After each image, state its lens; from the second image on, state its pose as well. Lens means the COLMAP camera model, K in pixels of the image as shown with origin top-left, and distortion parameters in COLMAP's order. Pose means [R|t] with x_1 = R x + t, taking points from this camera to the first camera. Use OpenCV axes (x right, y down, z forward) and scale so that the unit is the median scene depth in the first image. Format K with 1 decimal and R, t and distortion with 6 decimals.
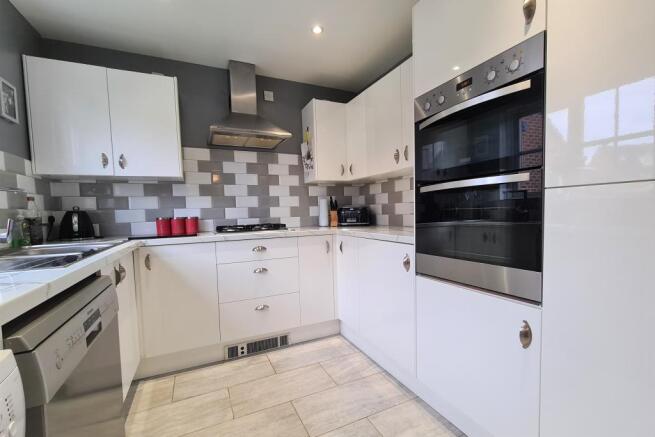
lens RADIAL K [[284.5, 0, 327.5], [0, 284.5, 218.5], [0, 0, 1]] dist [-0.000942, 0.000067]
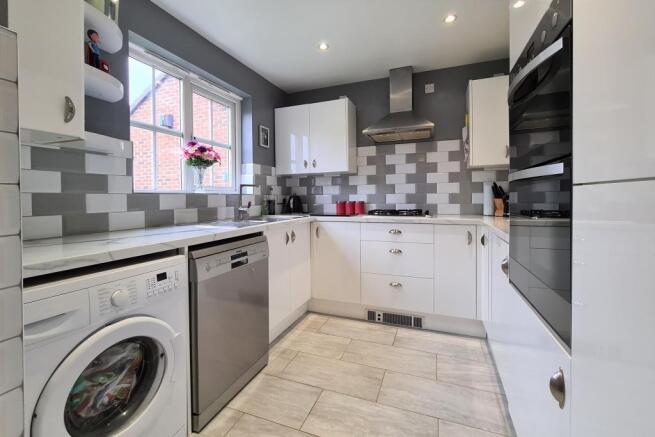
lens RADIAL K [[278.0, 0, 328.1], [0, 278.0, 191.0], [0, 0, 1]] dist [0.001962, 0.000154]
pose [[0.693554, 0.004217, -0.720393, 0.346915], [-0.026816, 0.999441, -0.019967, -0.024281], [0.719906, 0.033166, 0.693279, 0.035743]]
